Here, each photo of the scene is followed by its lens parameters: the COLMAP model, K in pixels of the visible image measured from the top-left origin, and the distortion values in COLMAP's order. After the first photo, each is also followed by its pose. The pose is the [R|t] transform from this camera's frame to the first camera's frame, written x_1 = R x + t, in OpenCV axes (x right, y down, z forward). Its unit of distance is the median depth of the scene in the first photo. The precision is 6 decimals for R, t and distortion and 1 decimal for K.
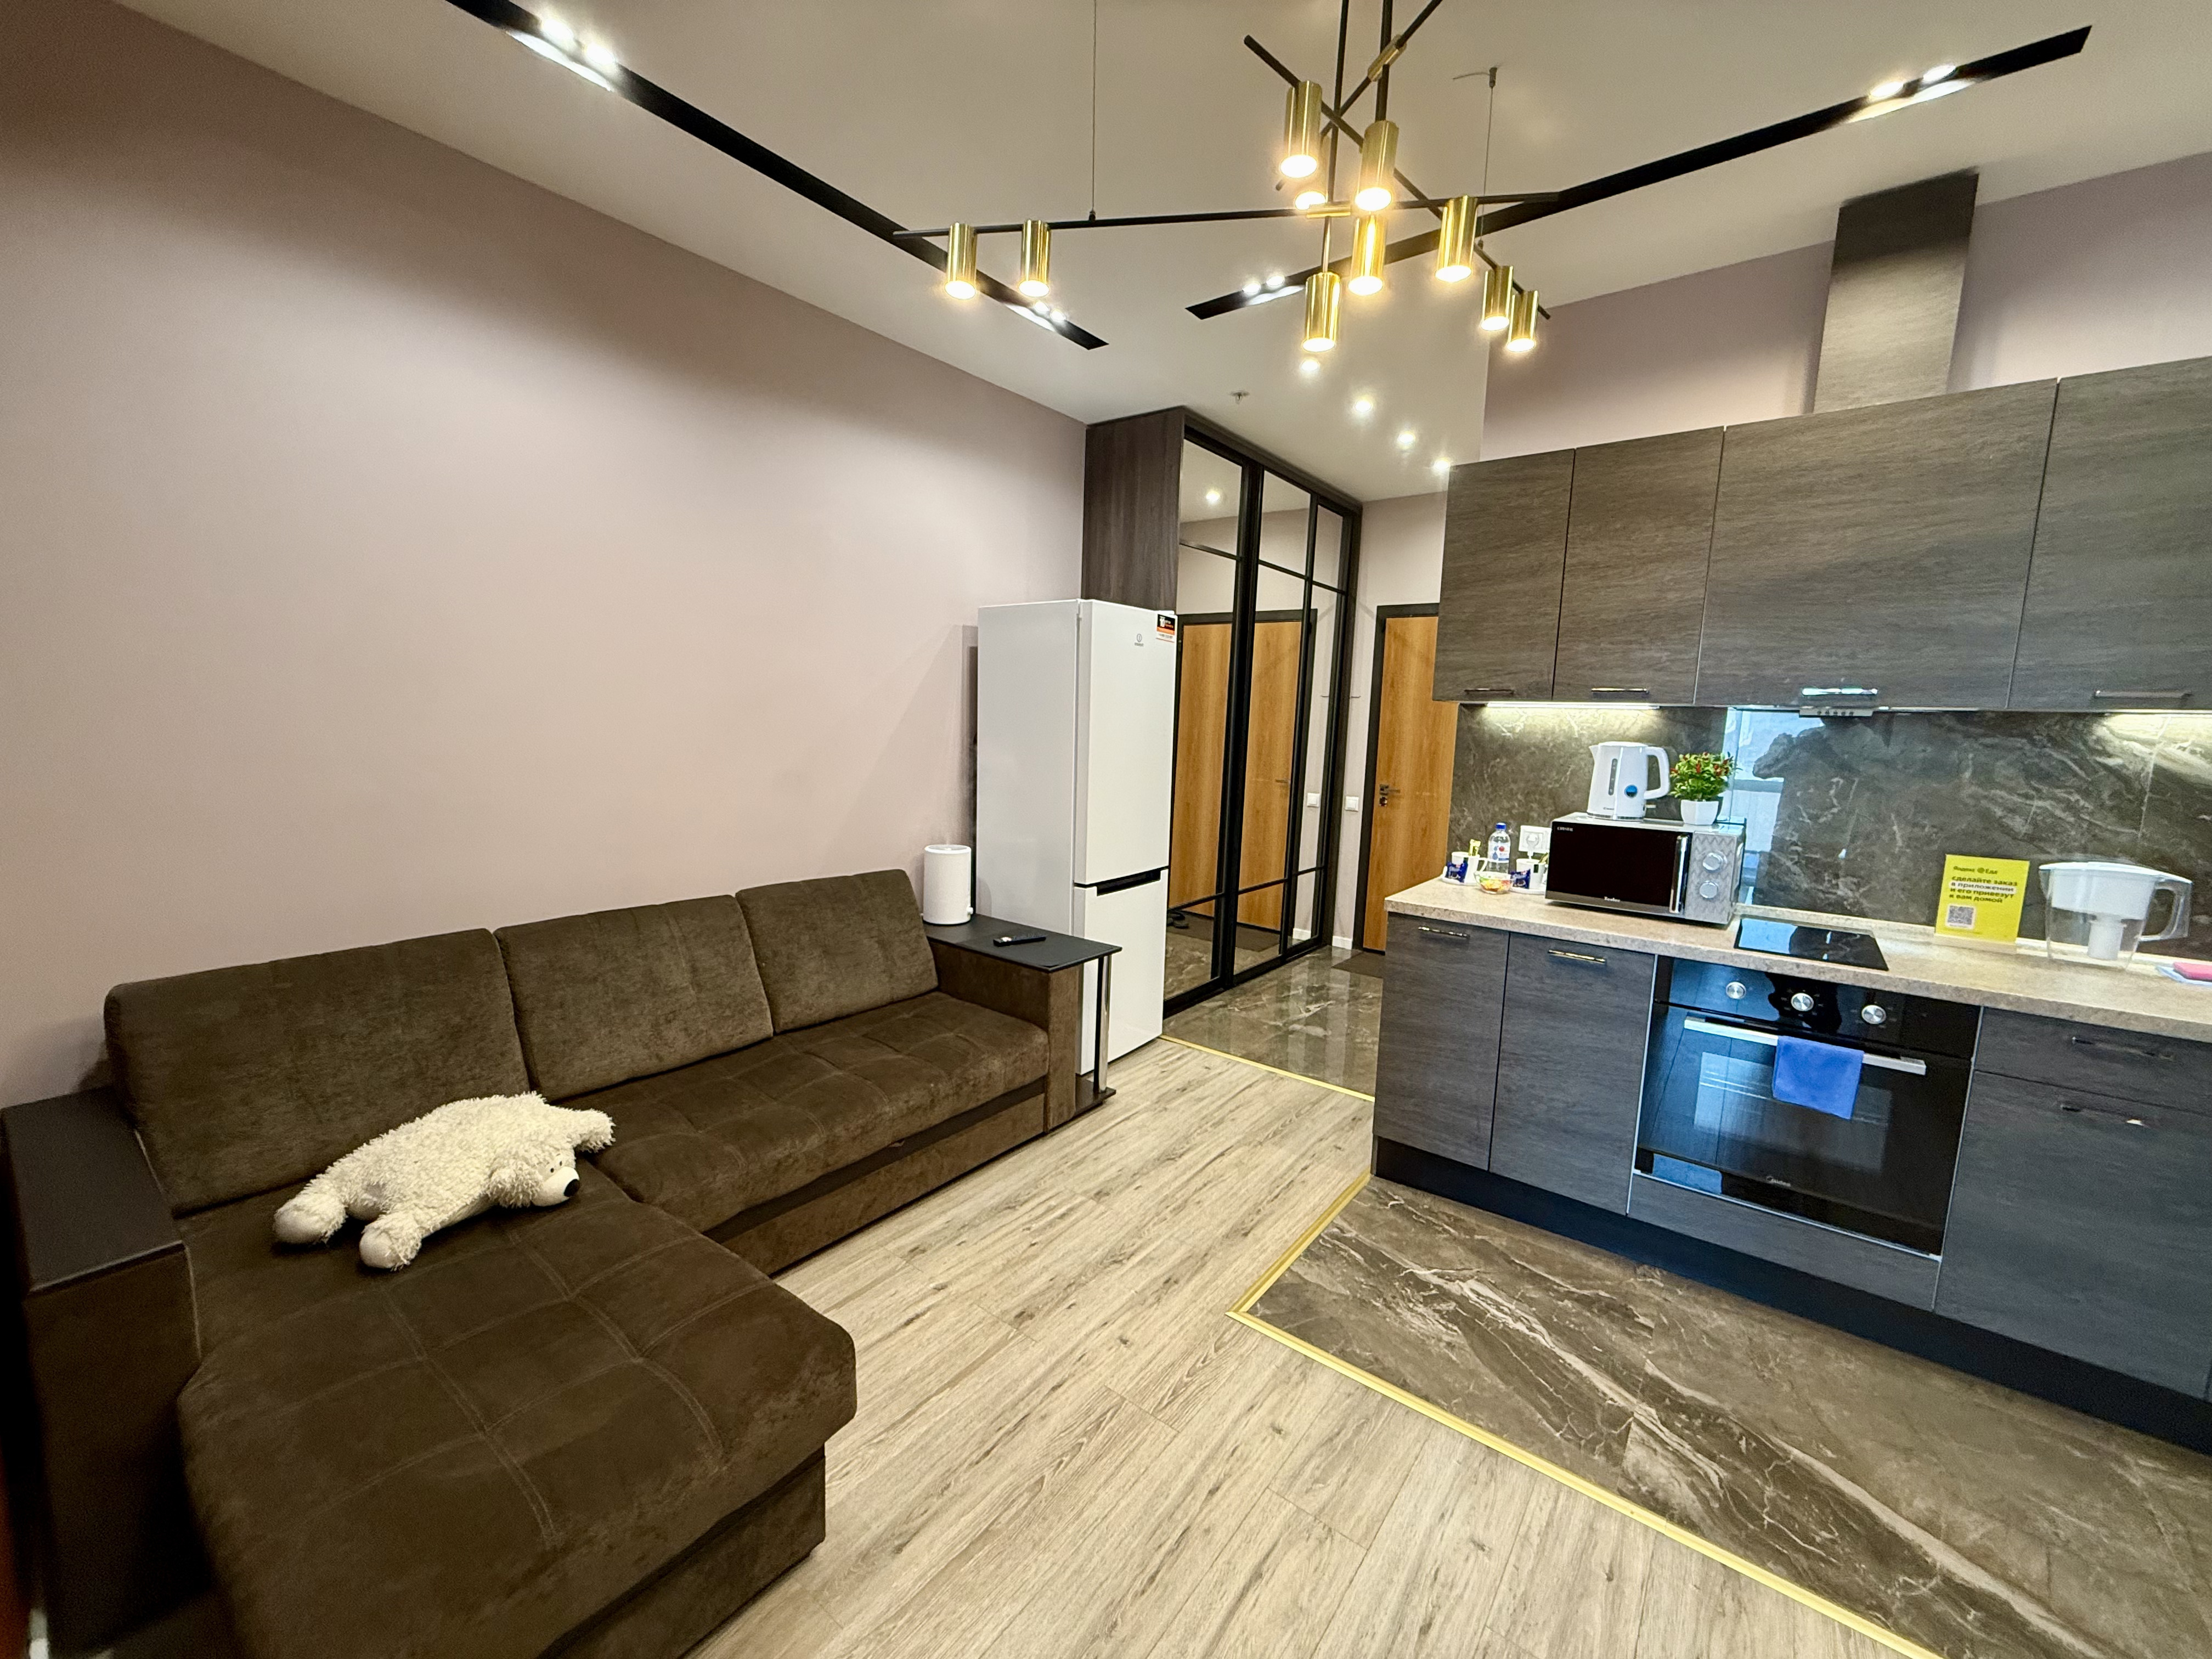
lens RADIAL K [[878.8, 0, 1099.5], [0, 878.8, 831.0], [0, 0, 1]] dist [-0.000703, 0.000400]
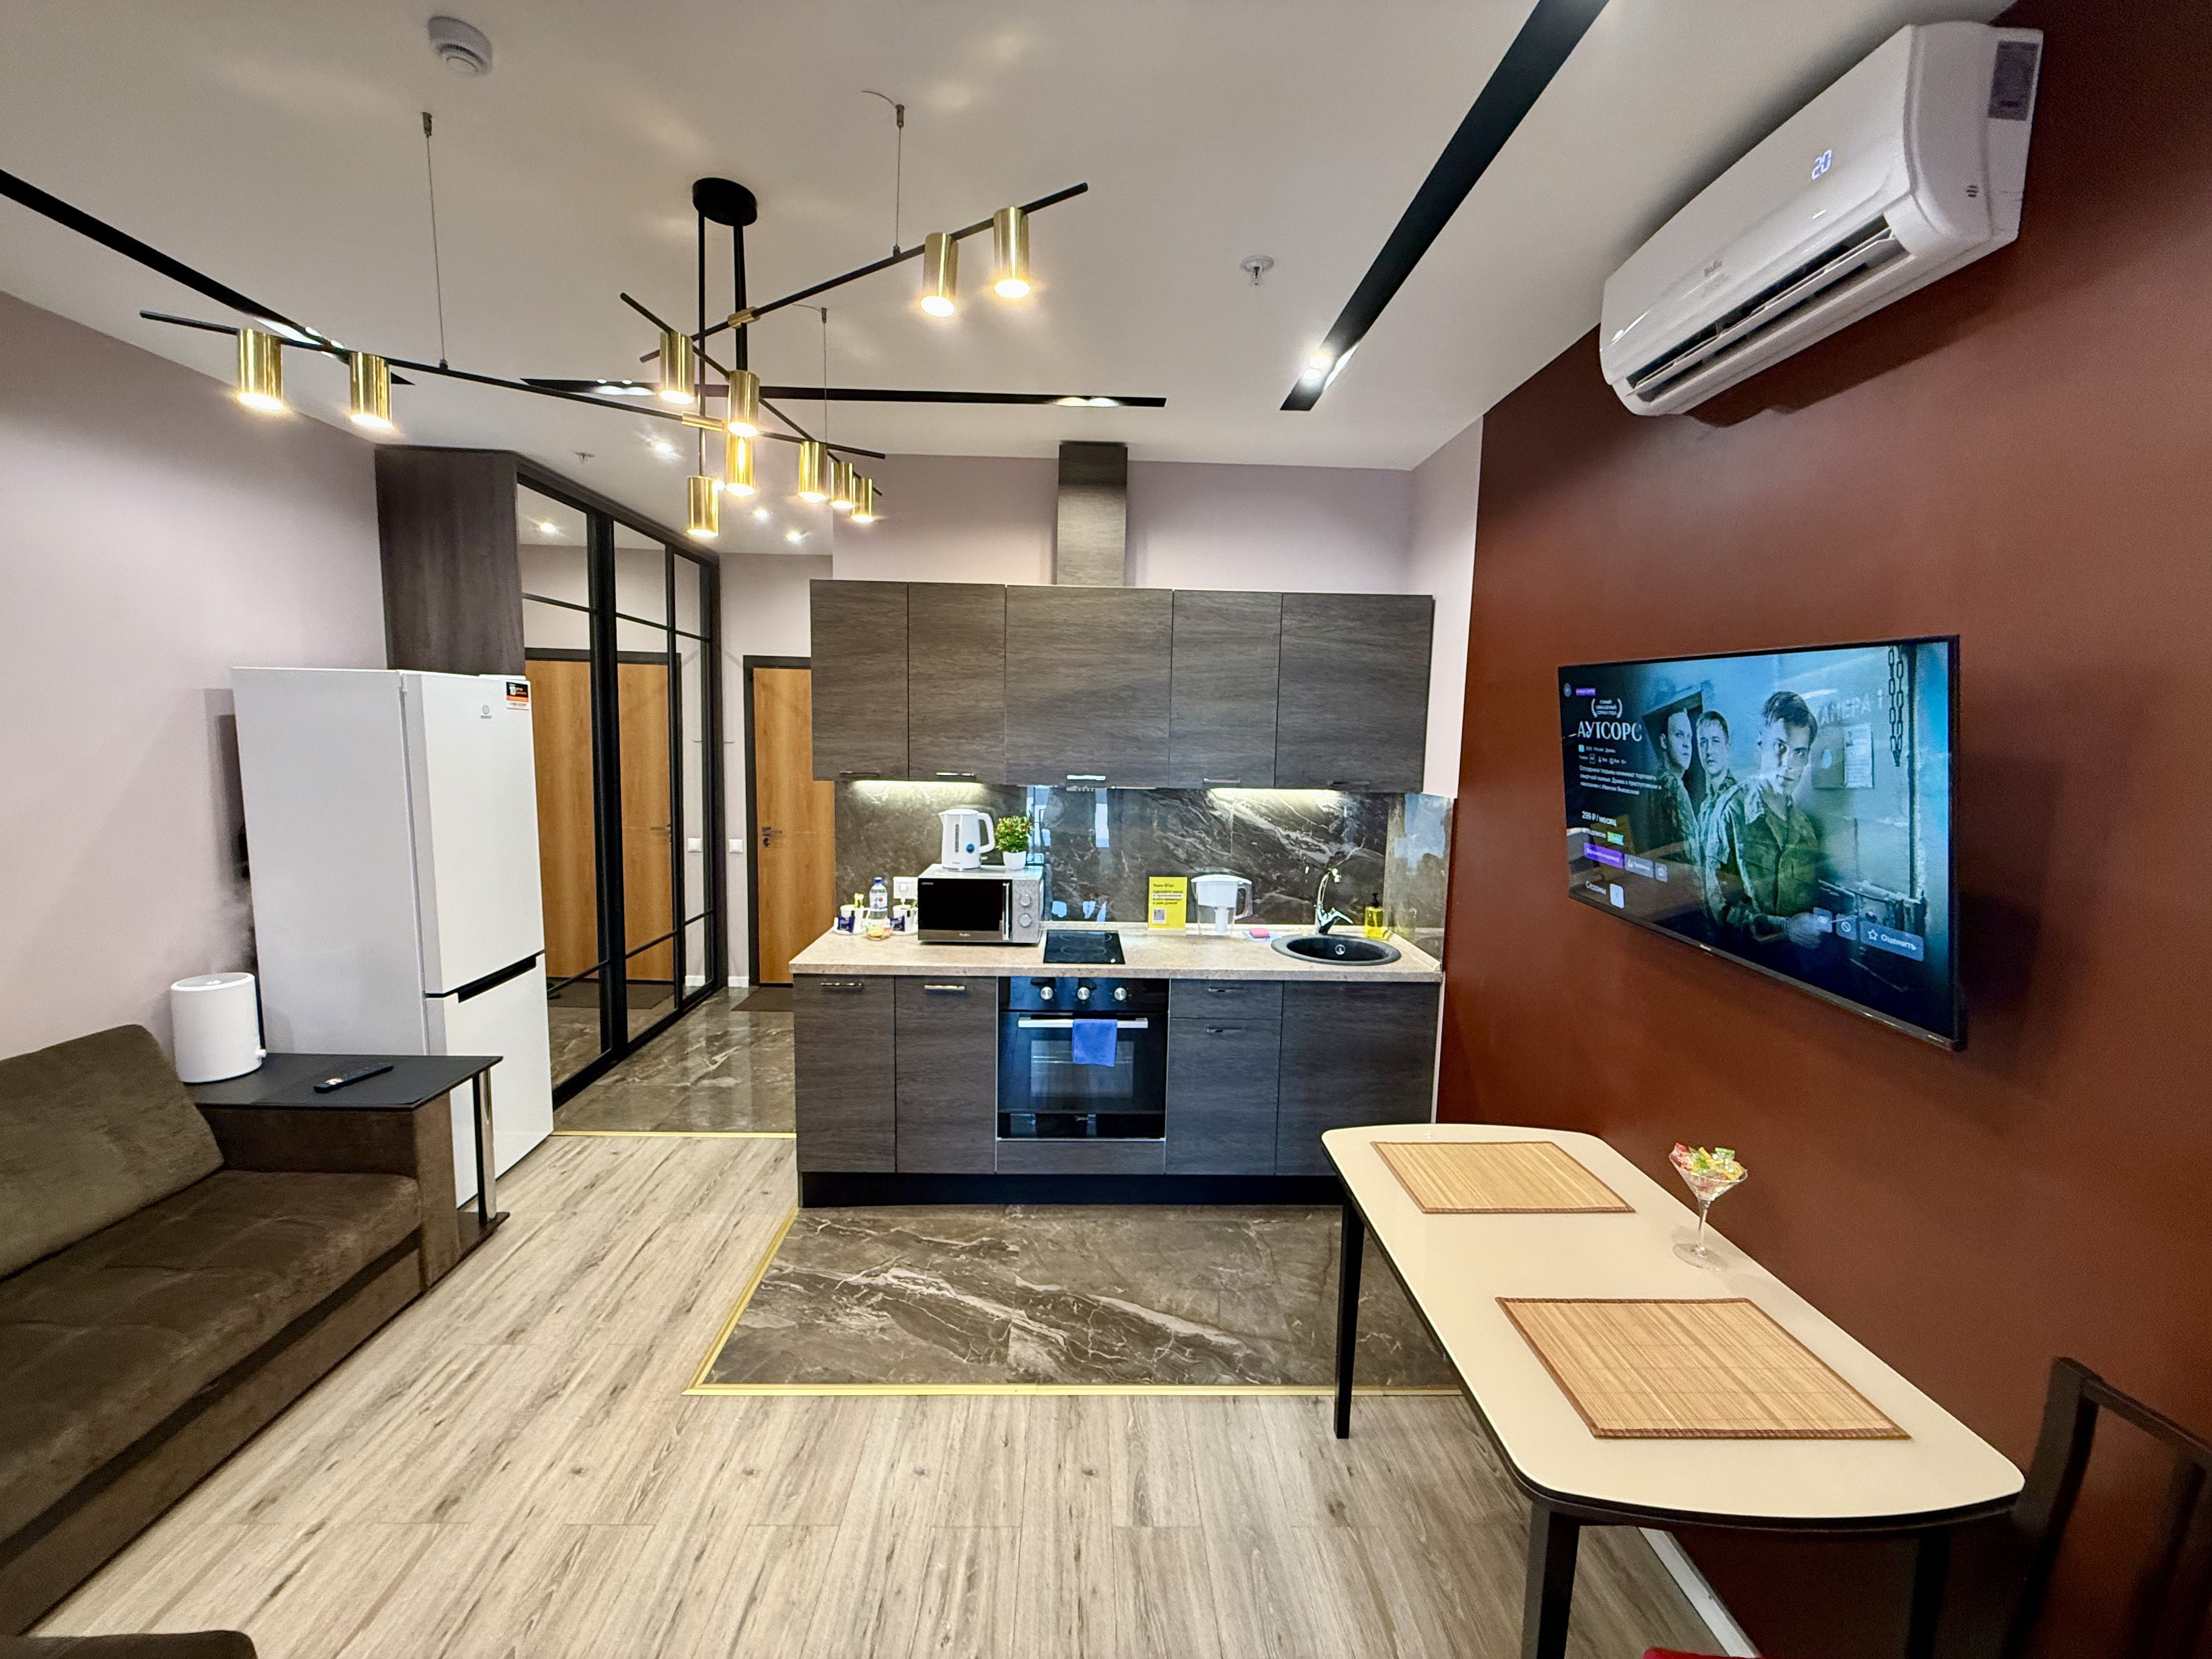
lens RADIAL K [[878.8, 0, 1099.7], [0, 878.8, 830.5], [0, 0, 1]] dist [-0.000703, 0.000400]
pose [[0.769907, -0.083369, 0.632687, -0.078191], [0.082767, 0.996101, 0.030539, -0.111119], [-0.632766, 0.028853, 0.773805, -0.147702]]
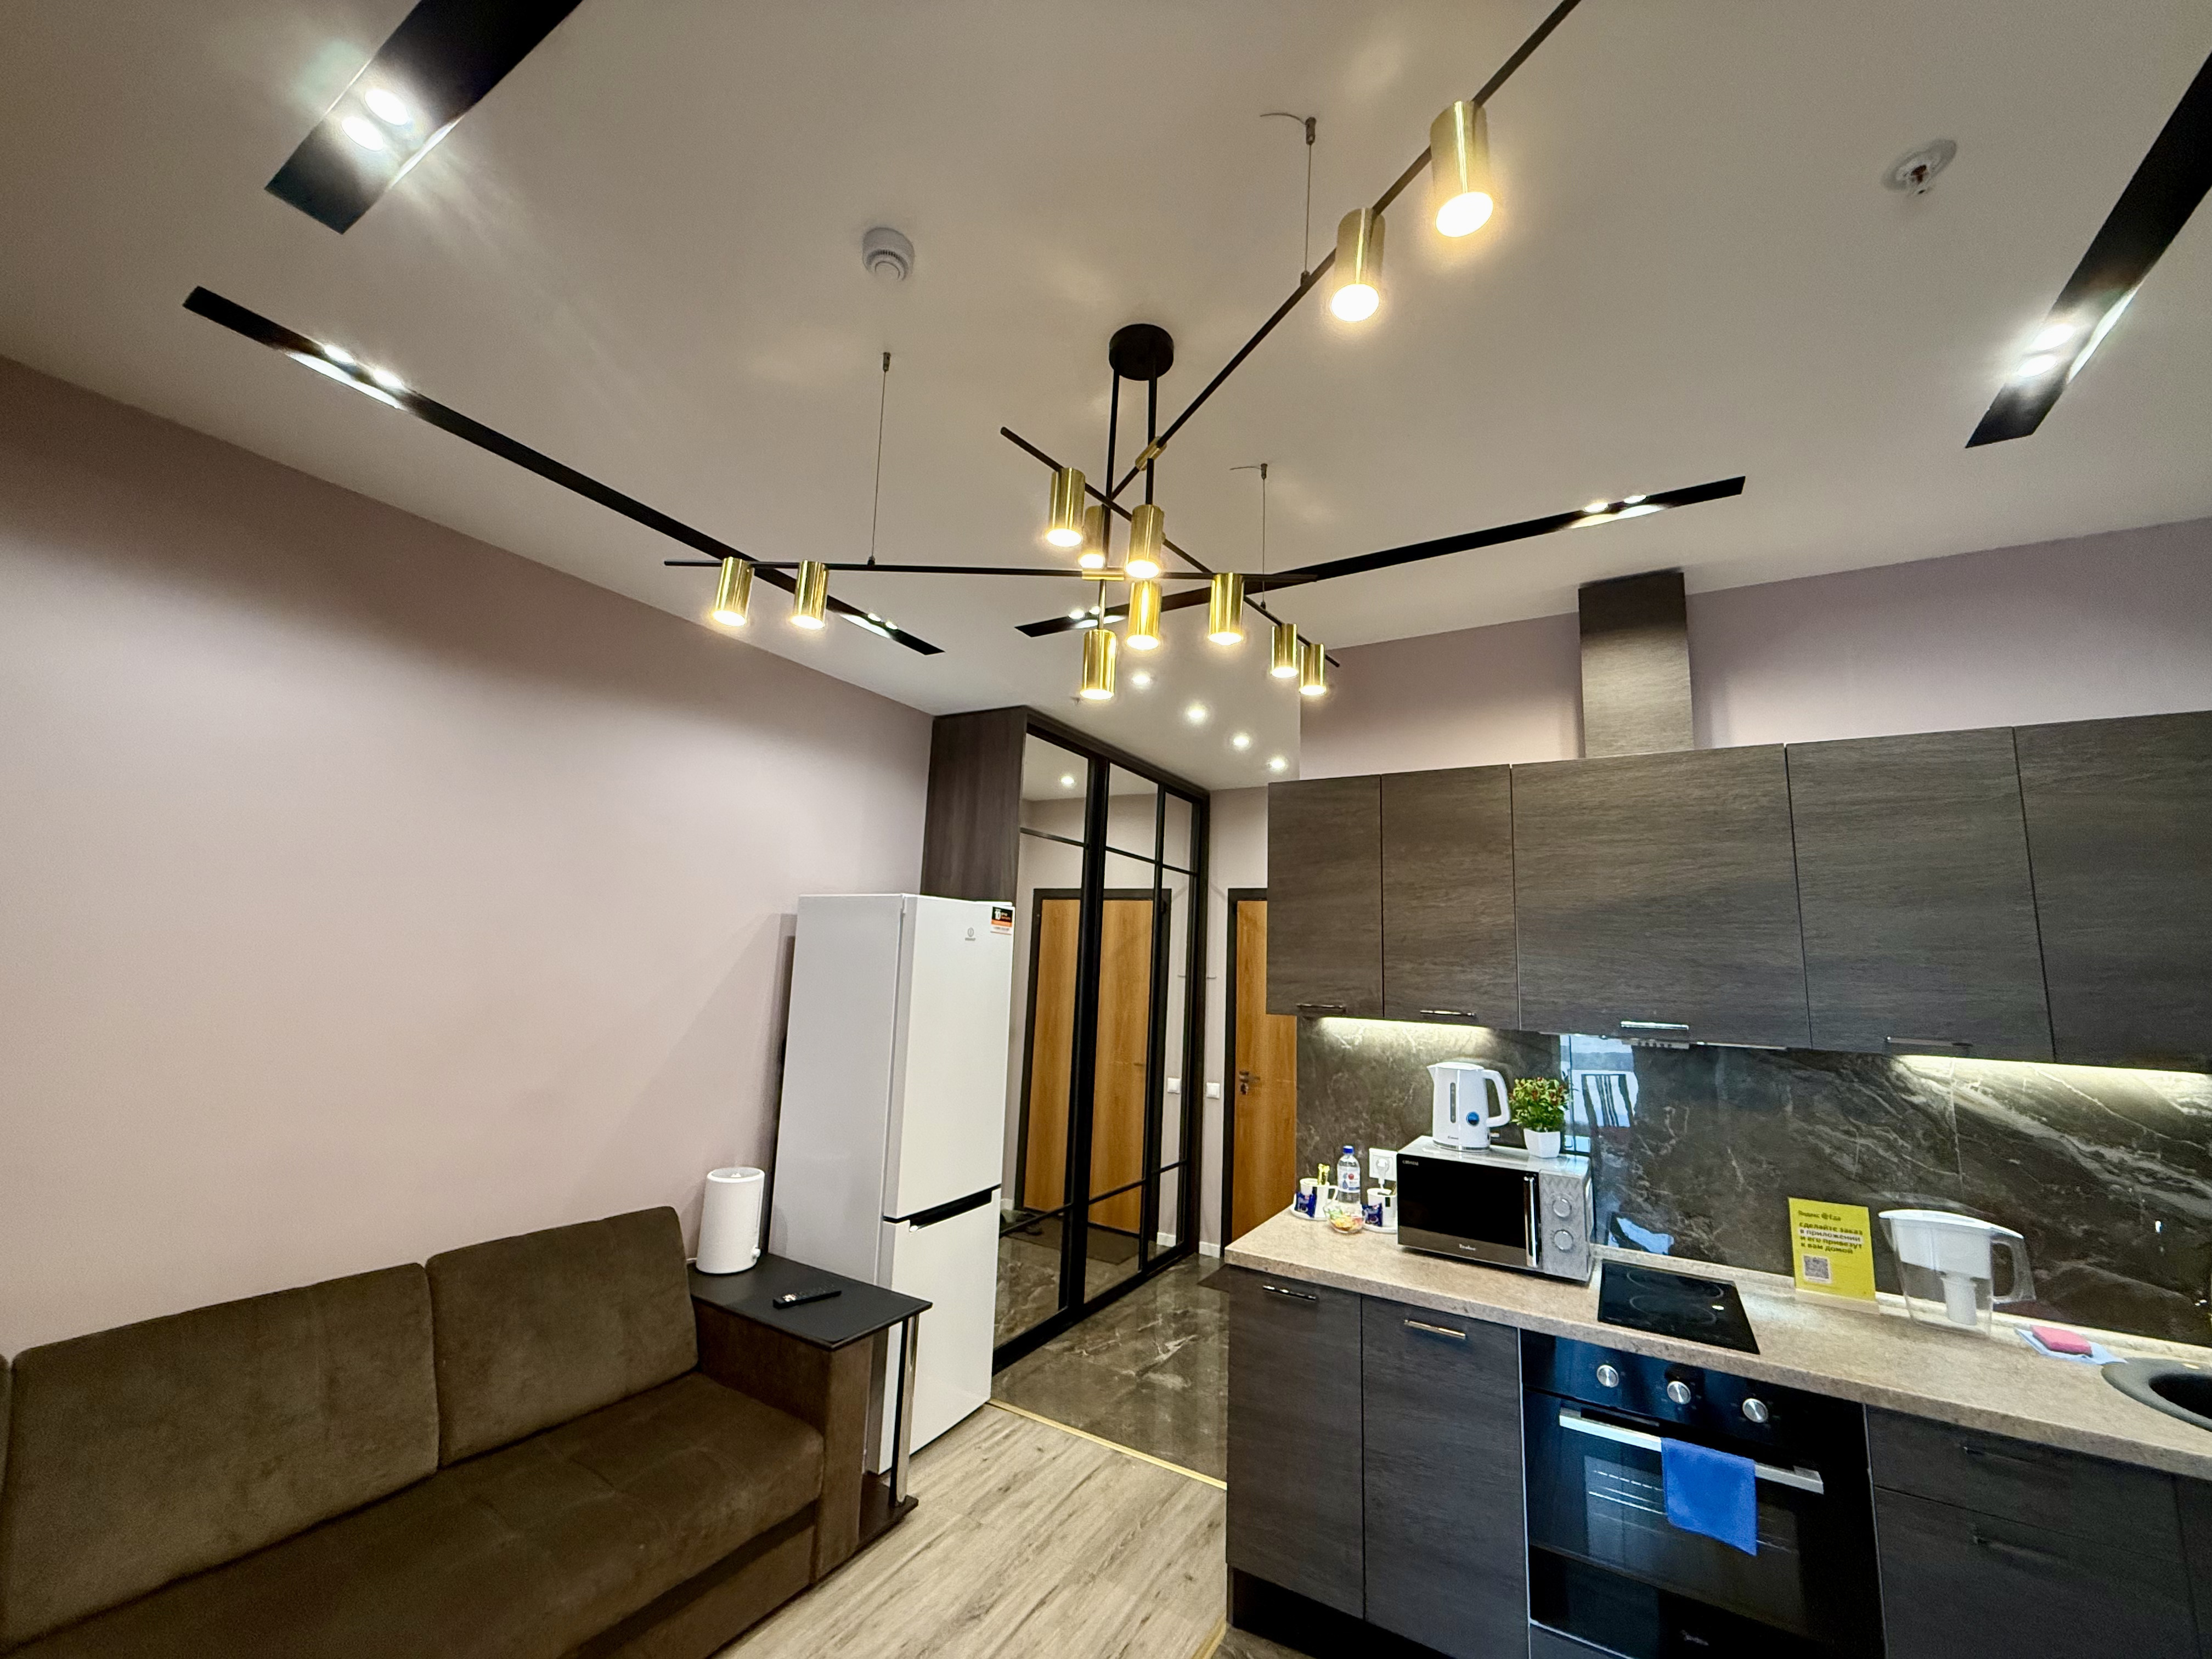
lens RADIAL K [[878.8, 0, 1099.8], [0, 878.8, 830.8], [0, 0, 1]] dist [-0.000703, 0.000400]
pose [[0.991715, 0.029044, 0.125133, 0.095755], [0.006530, 0.961447, -0.274912, -0.099895], [-0.128293, 0.273451, 0.953292, 0.081605]]
